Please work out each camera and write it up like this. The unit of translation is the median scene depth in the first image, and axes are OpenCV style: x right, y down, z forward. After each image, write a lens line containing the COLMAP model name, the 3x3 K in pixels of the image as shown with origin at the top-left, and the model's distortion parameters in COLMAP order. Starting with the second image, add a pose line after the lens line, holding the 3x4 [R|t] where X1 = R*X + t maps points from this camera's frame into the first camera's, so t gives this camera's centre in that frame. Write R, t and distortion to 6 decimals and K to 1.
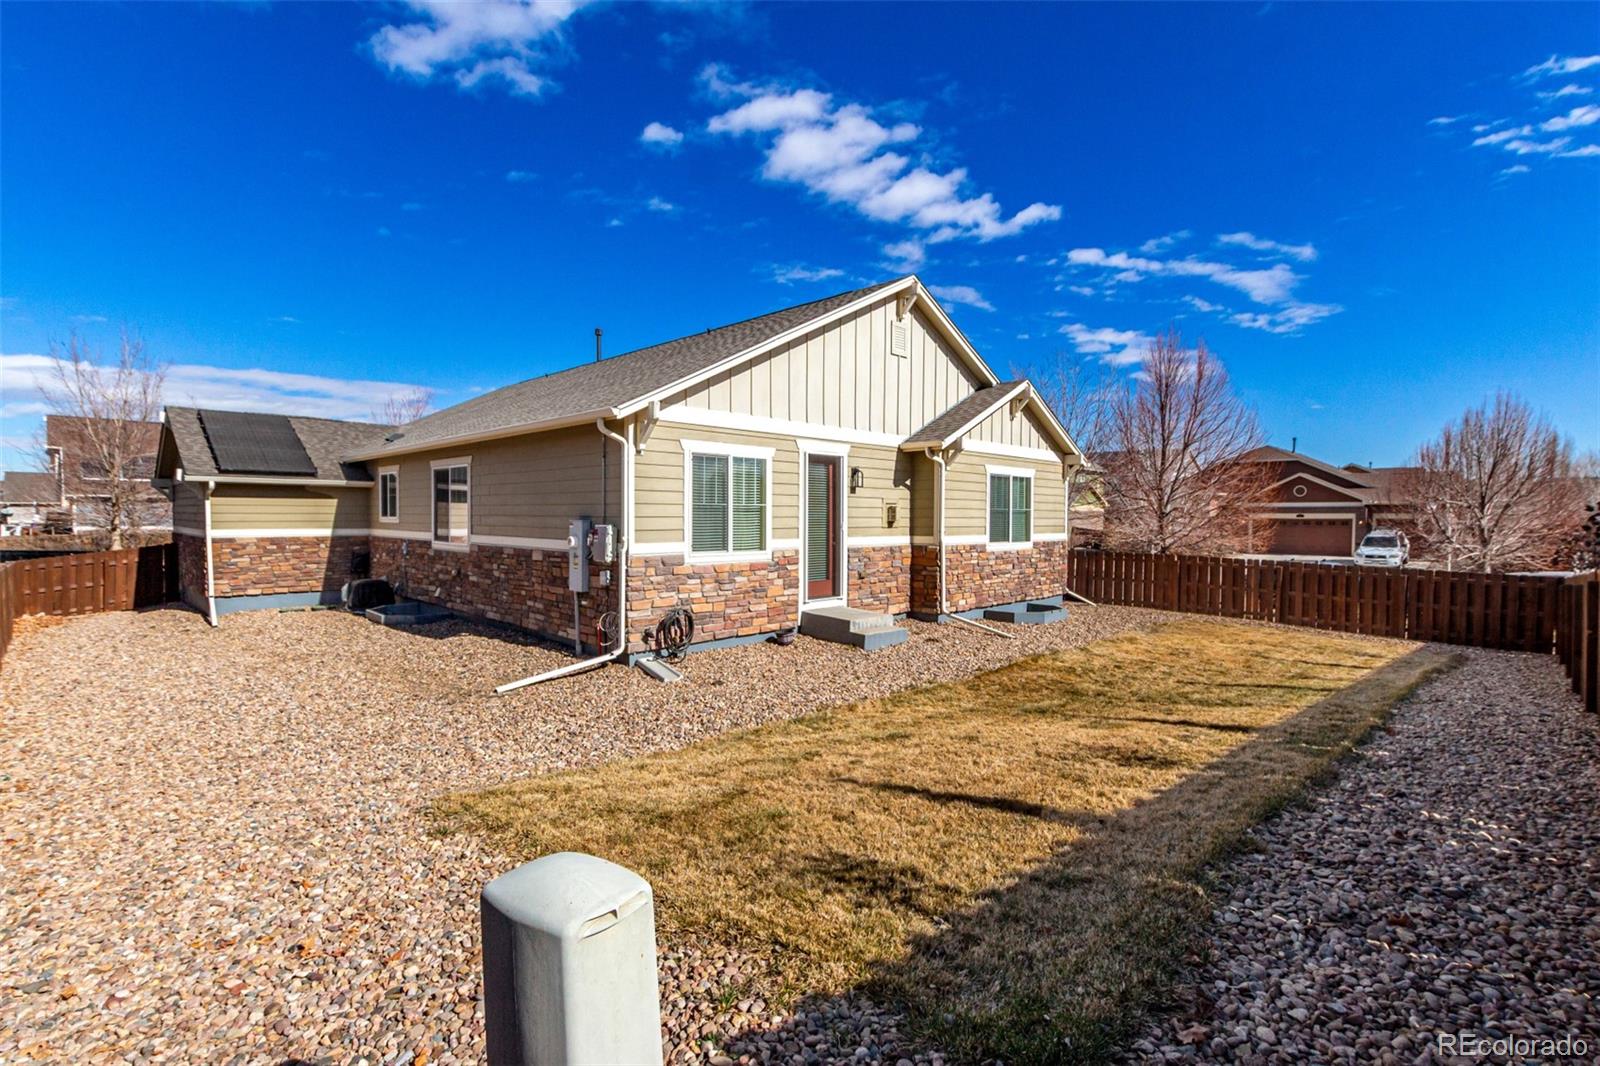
lens RADIAL K [[733.0, 0, 799.6], [0, 733.0, 532.6], [0, 0, 1]] dist [0.008573, -0.002789]
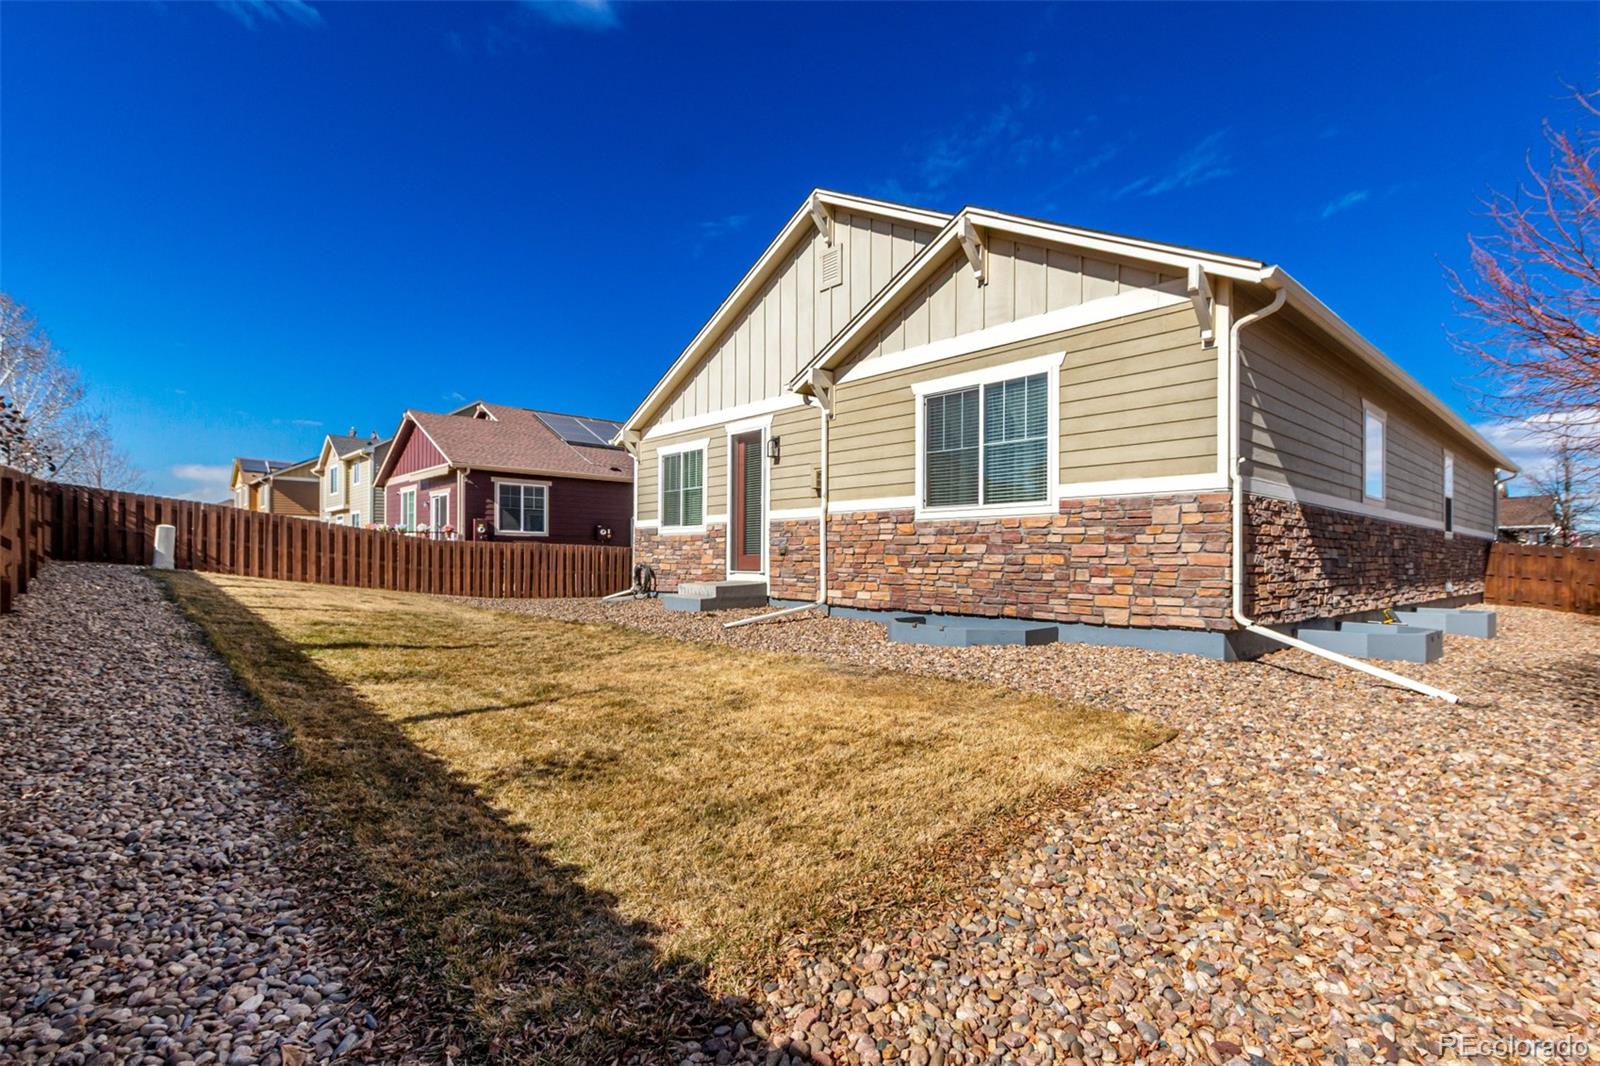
lens RADIAL K [[733.0, 0, 799.7], [0, 733.0, 546.3], [0, 0, 1]] dist [0.008573, -0.002789]
pose [[-0.028494, -0.020457, -0.999385, 1.106858], [-0.022150, 0.999558, -0.019829, 0.076854], [0.999349, 0.021572, -0.028935, 1.153489]]
